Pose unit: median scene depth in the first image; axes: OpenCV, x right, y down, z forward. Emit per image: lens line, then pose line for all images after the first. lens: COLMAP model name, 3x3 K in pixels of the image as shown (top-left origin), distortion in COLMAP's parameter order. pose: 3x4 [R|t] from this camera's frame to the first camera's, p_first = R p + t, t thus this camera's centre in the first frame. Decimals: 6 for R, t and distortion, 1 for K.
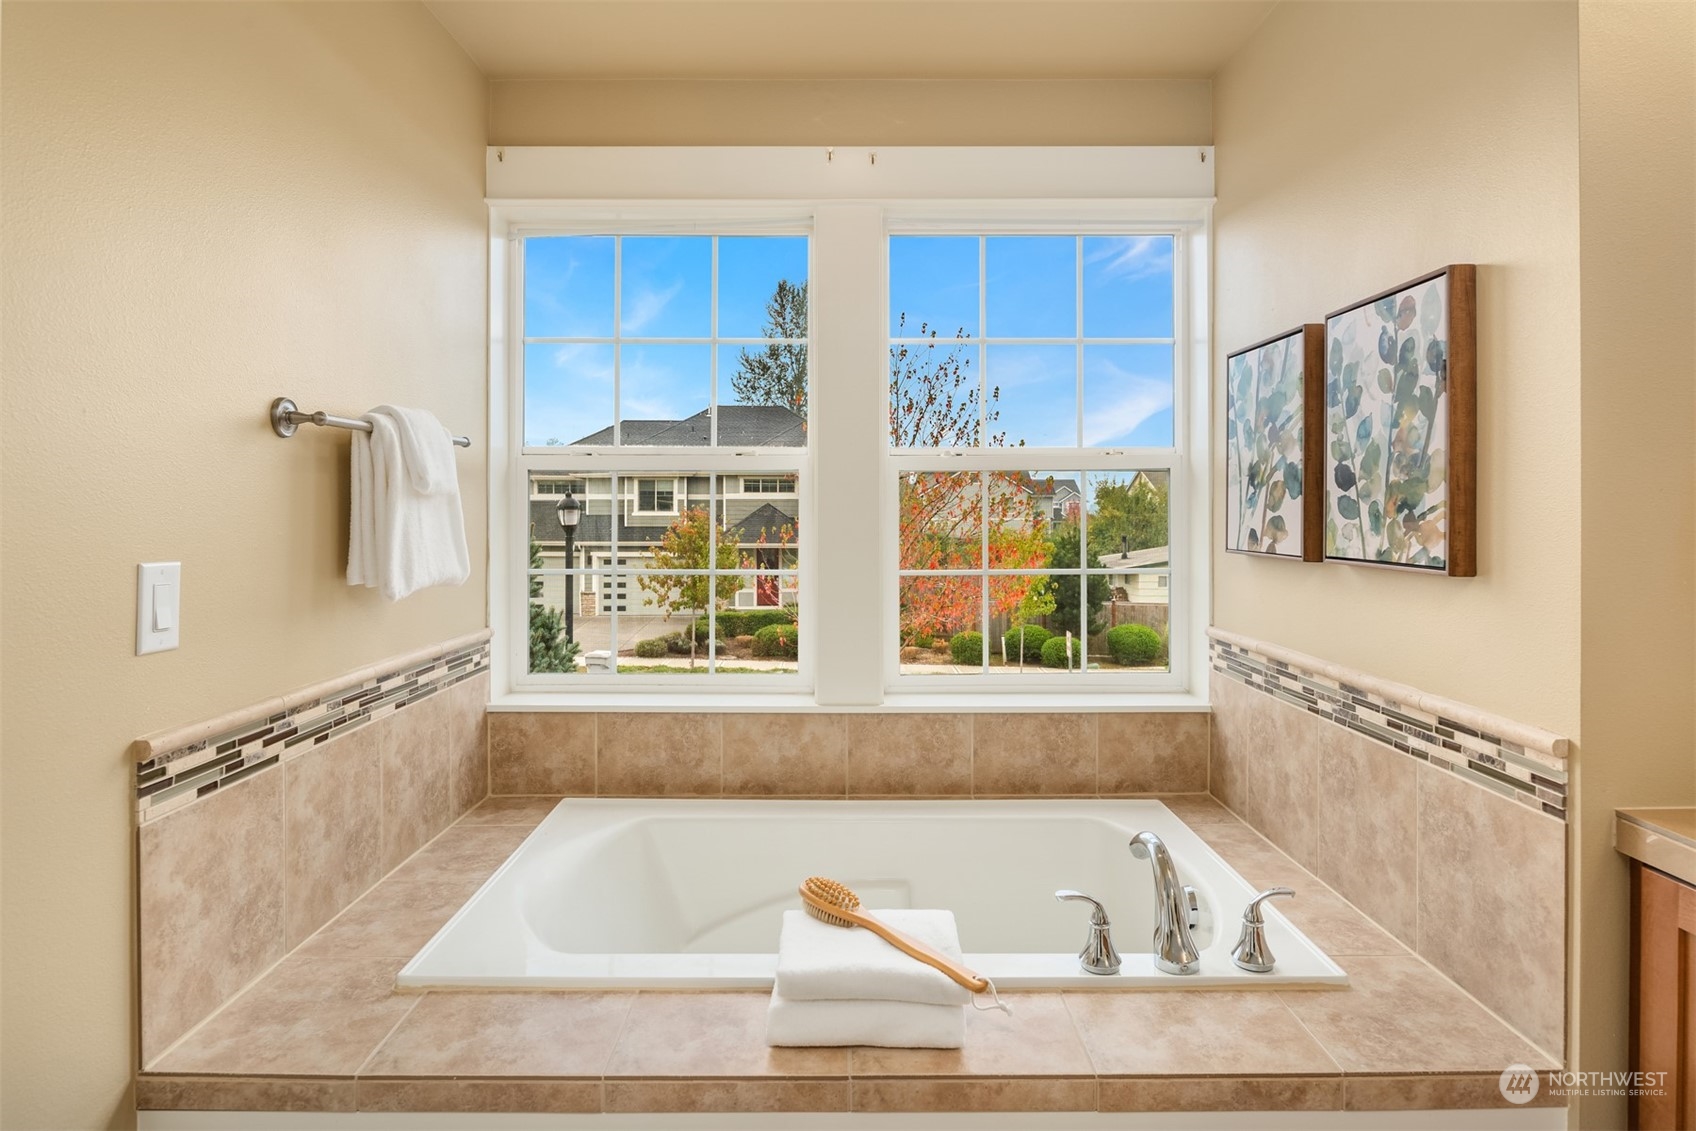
lens RADIAL K [[950.9, 0, 845.1], [0, 950.9, 516.0], [0, 0, 1]] dist [-0.007283, -0.002249]
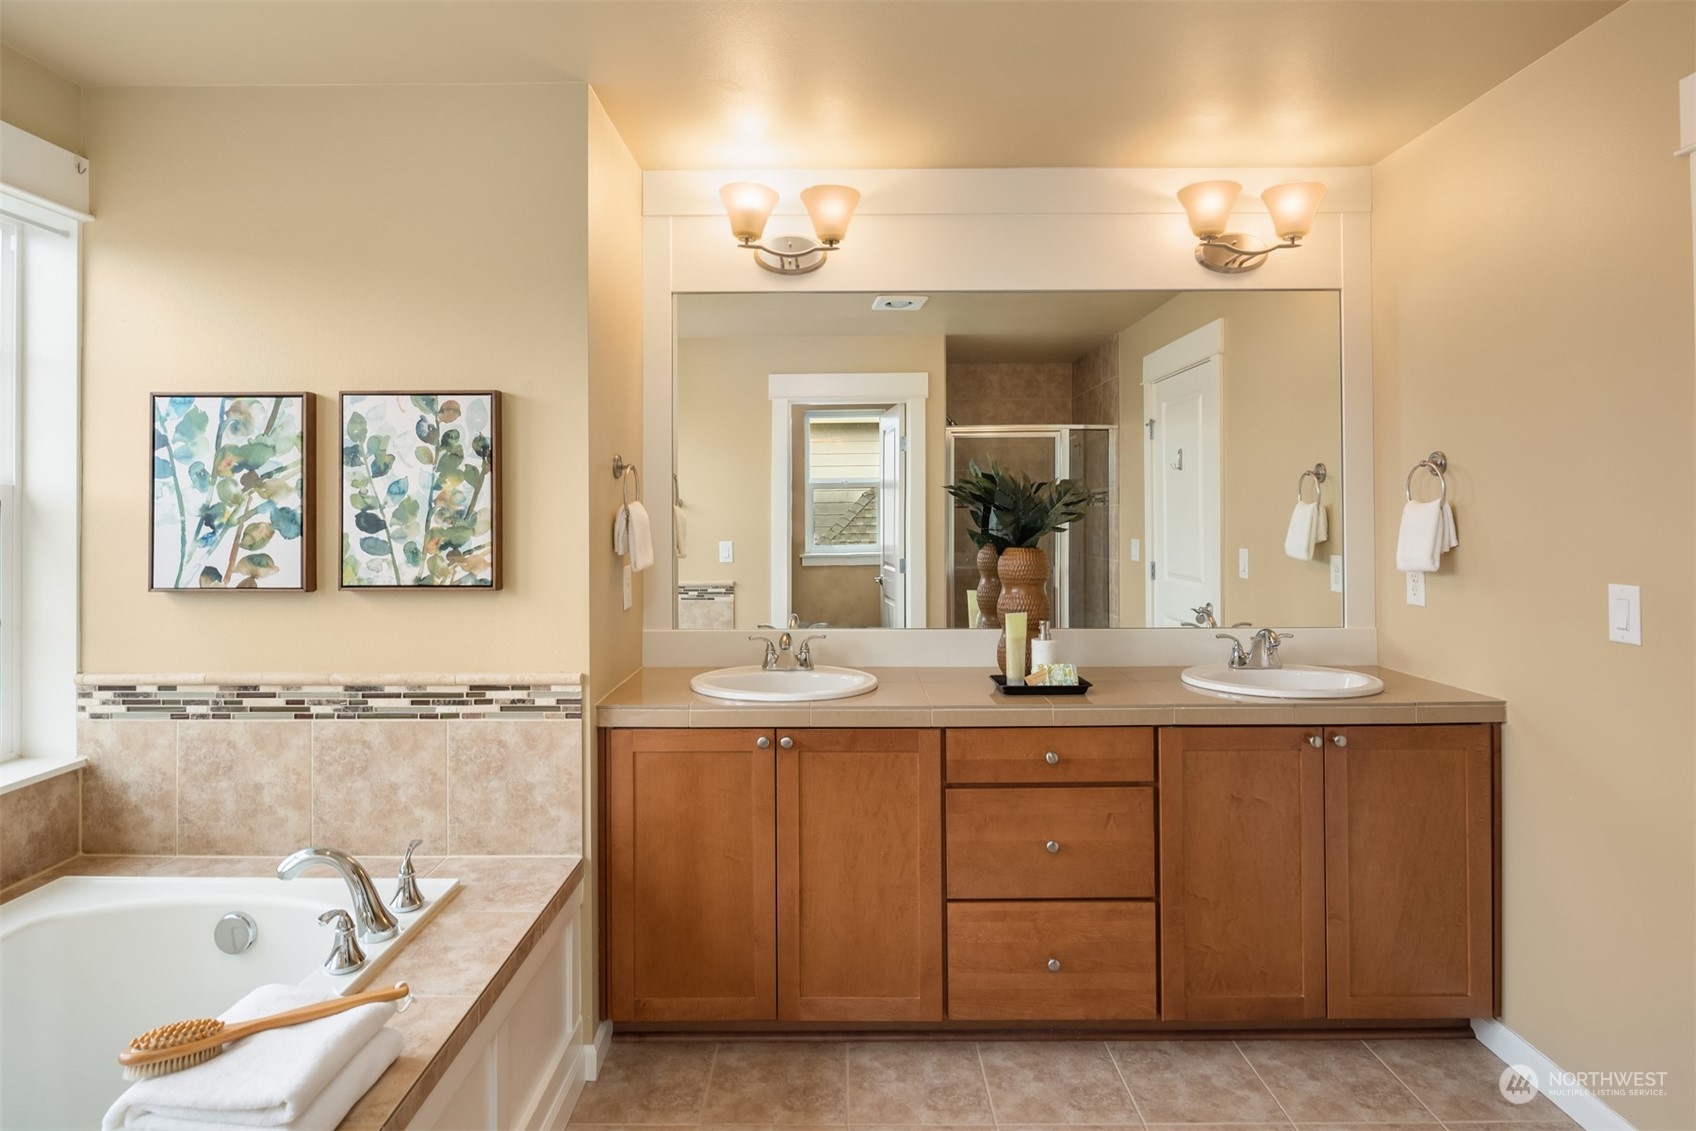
lens RADIAL K [[919.9, 0, 848.8], [0, 919.9, 502.2], [0, 0, 1]] dist [-0.000905, -0.001037]
pose [[-0.001781, 0.003357, 0.999993, -0.799256], [0.008064, 0.999962, -0.003343, -0.065602], [-0.999966, 0.008058, -0.001808, 0.389478]]
